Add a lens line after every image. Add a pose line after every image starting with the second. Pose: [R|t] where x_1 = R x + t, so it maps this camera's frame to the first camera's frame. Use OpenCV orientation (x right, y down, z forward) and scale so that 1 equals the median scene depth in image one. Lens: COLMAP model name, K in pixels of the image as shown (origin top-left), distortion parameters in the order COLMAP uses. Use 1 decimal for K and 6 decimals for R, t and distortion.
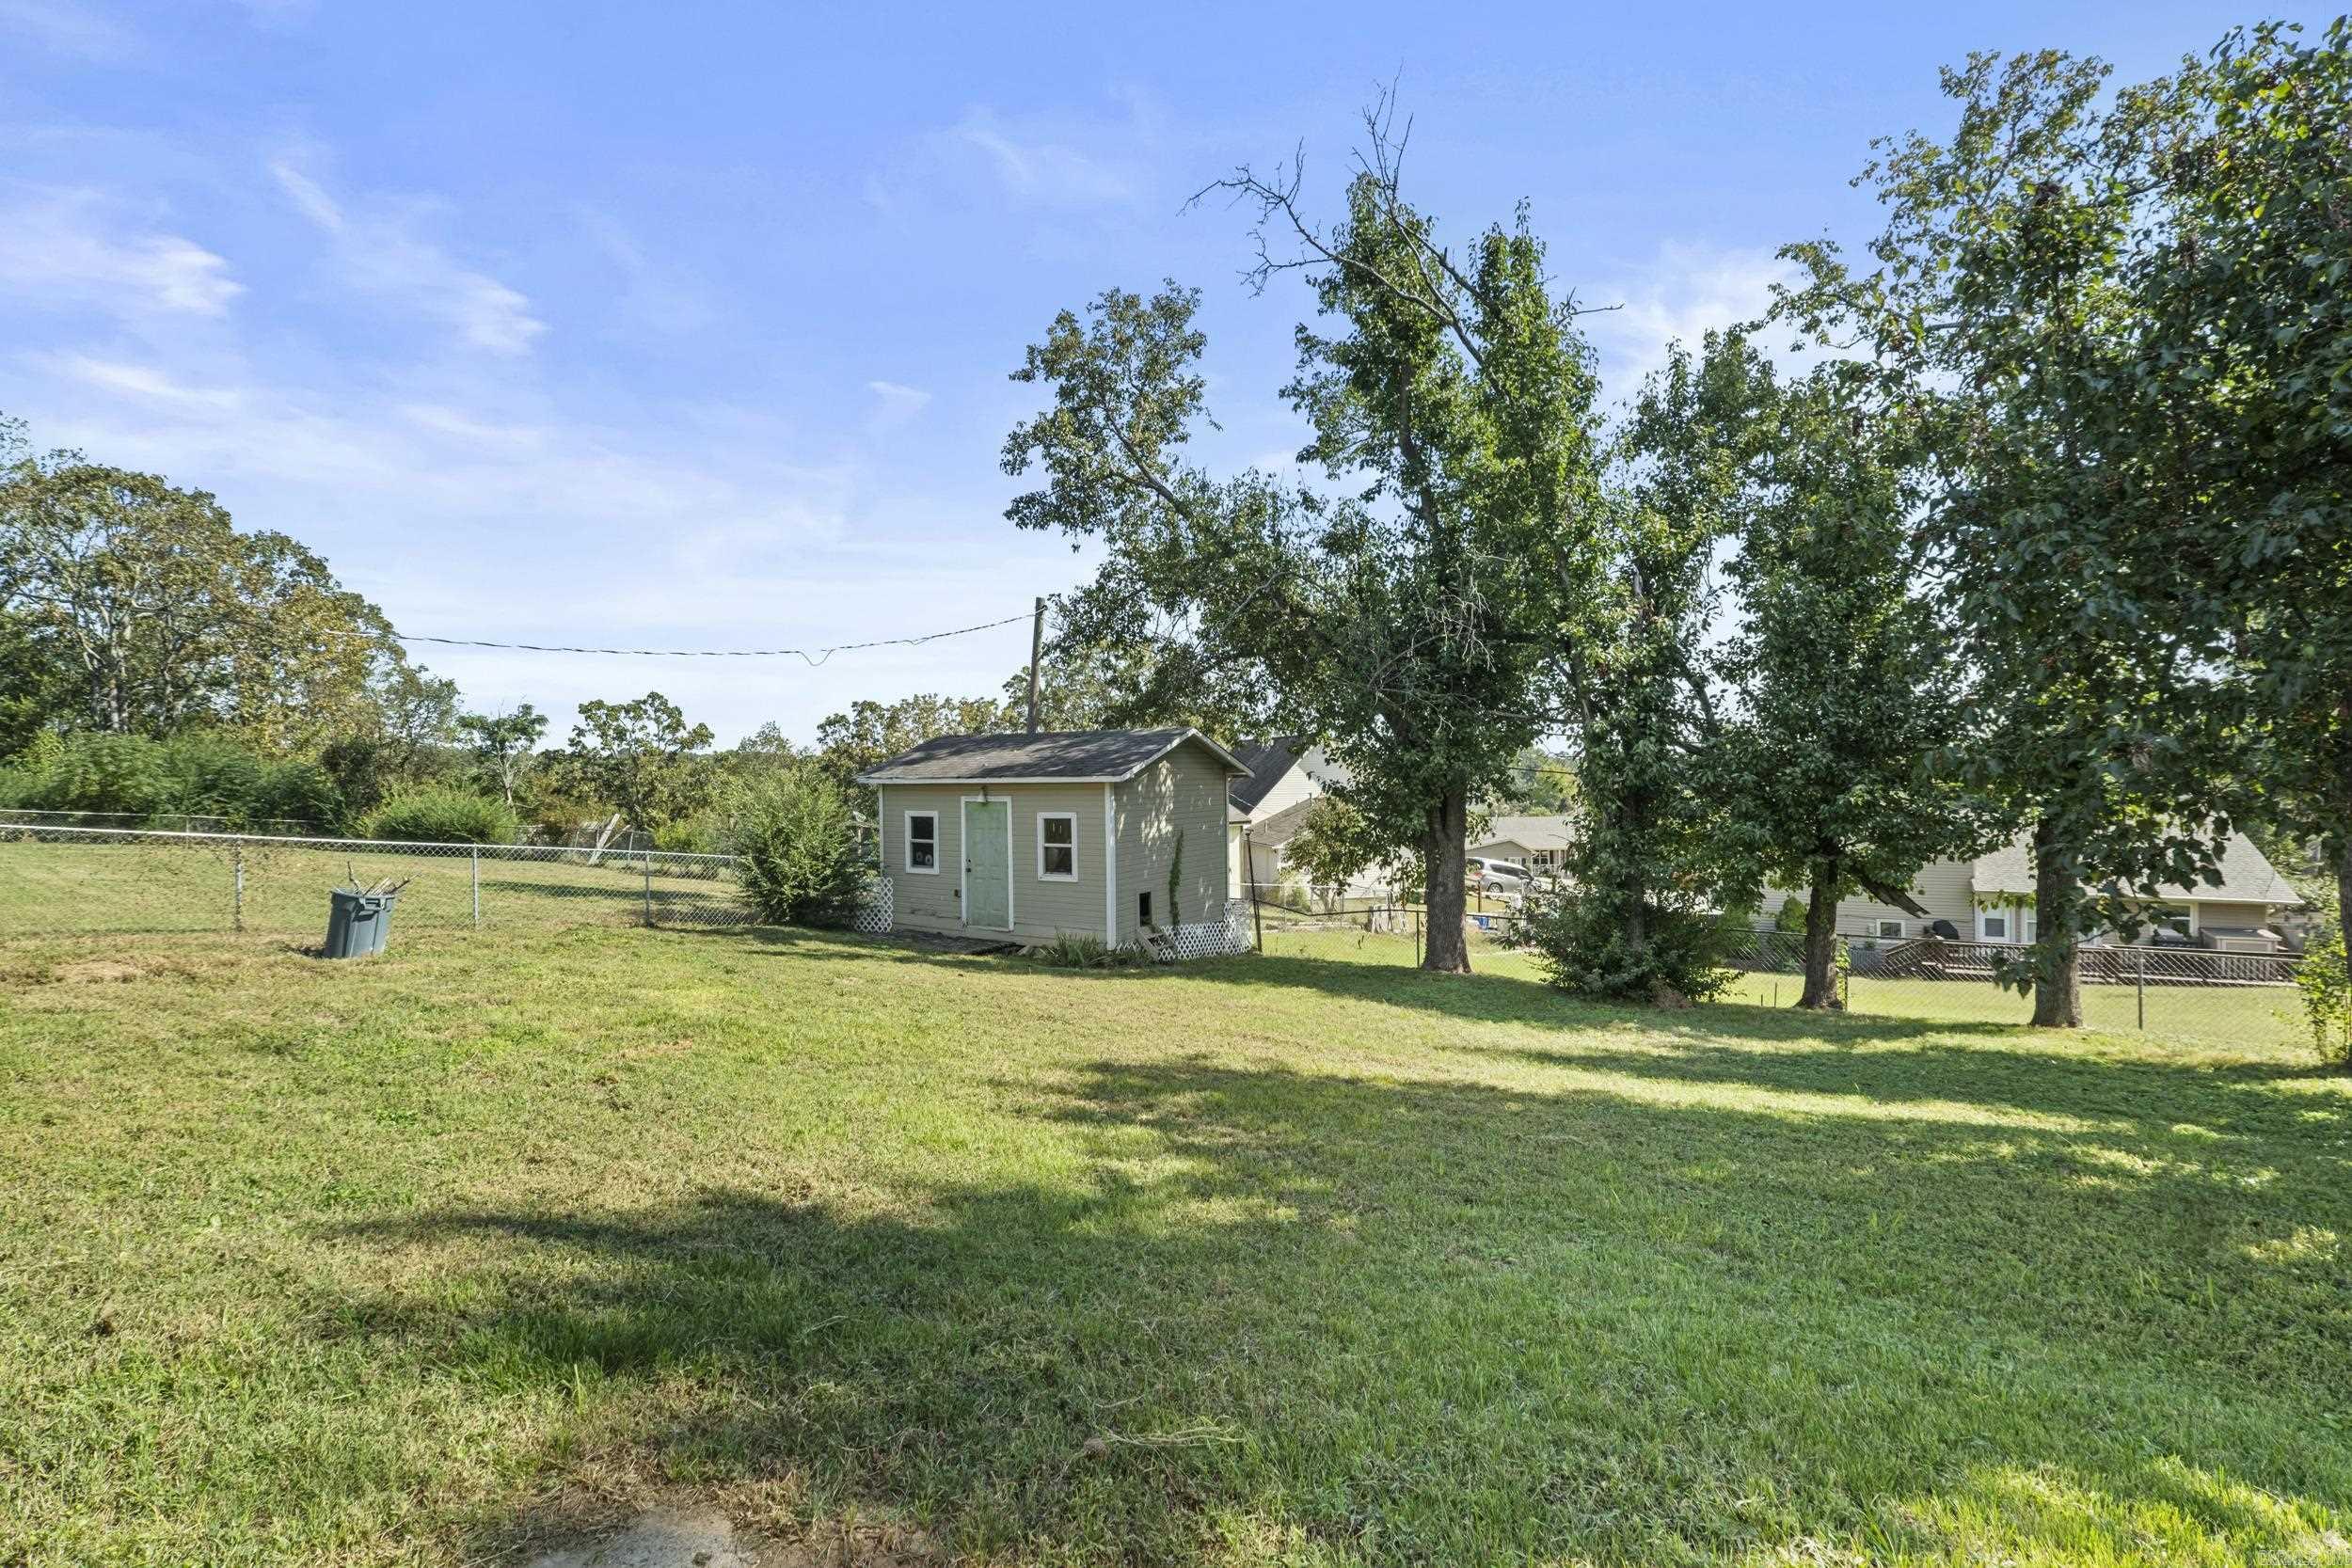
lens RADIAL K [[1022.3, 0, 1168.1], [0, 1022.3, 790.8], [0, 0, 1]] dist [-0.007257, 0.000079]
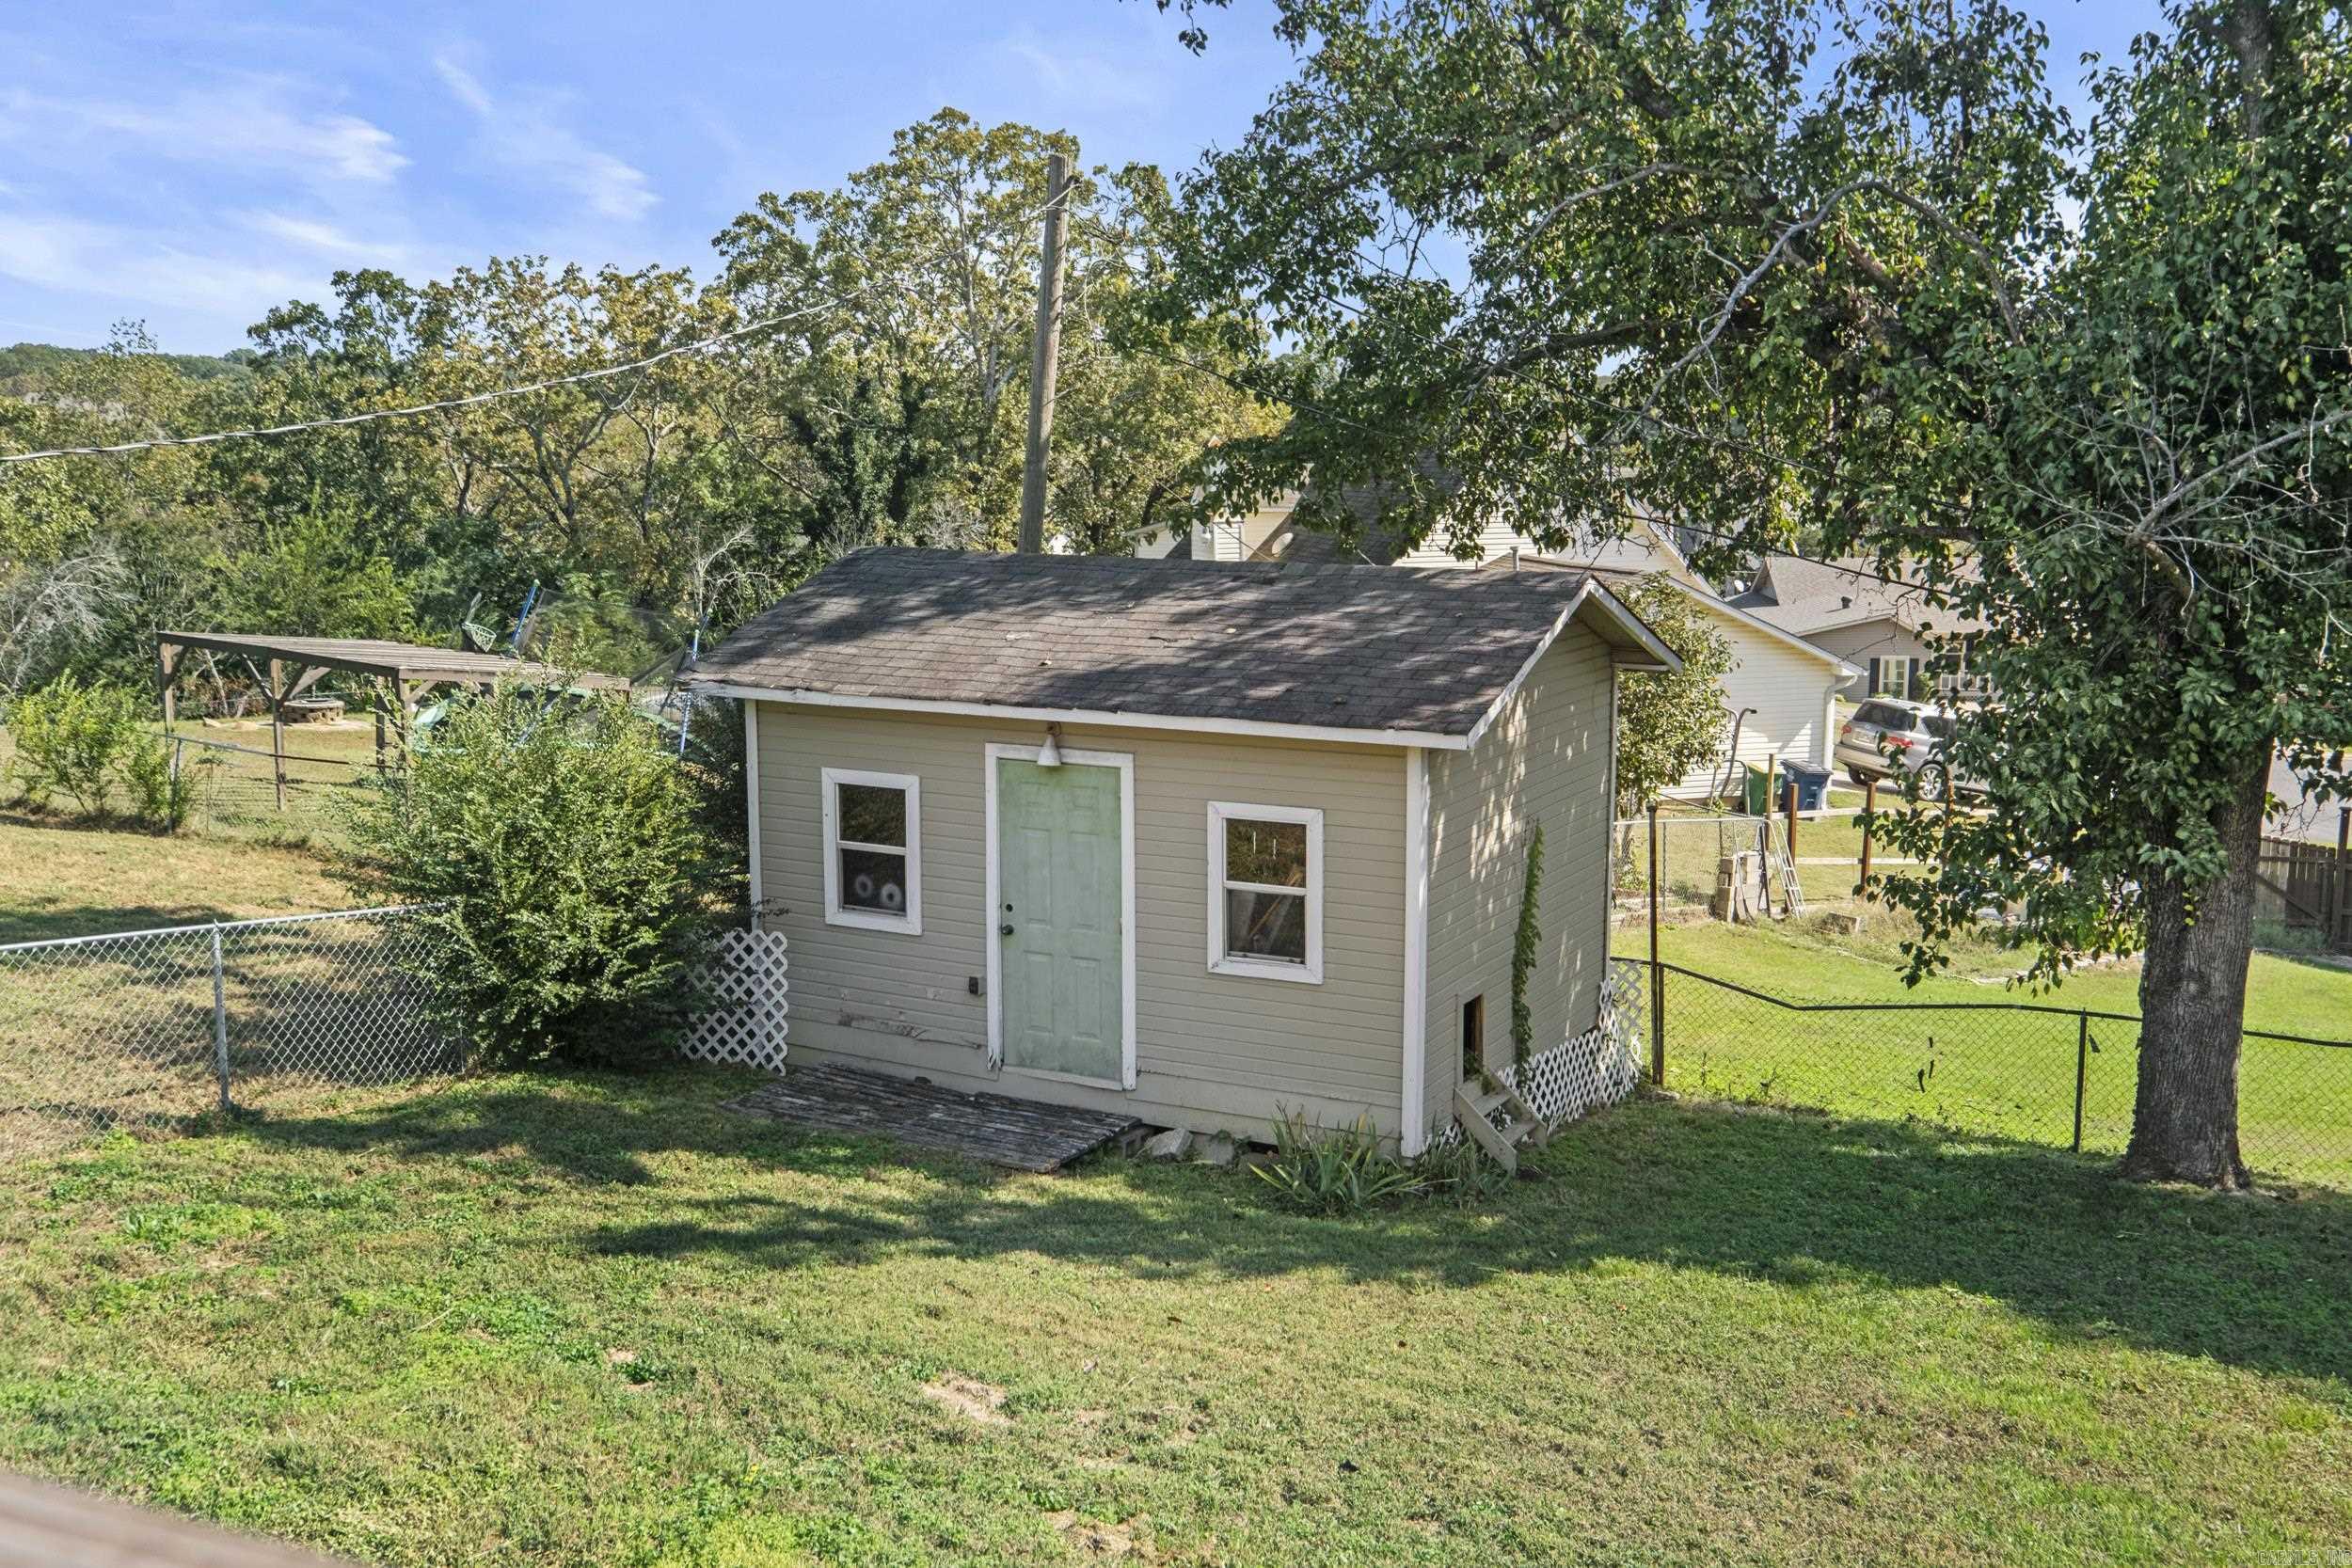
lens RADIAL K [[2346.8, 0, 1176.0], [0, 2346.8, 784.0], [0, 0, 1]] dist [-0.010733, -0.001946]
pose [[0.997690, -0.000406, 0.067923, -0.173235], [-0.009266, 0.989821, 0.142016, -0.097163], [-0.067290, -0.142317, 0.987531, 0.099499]]
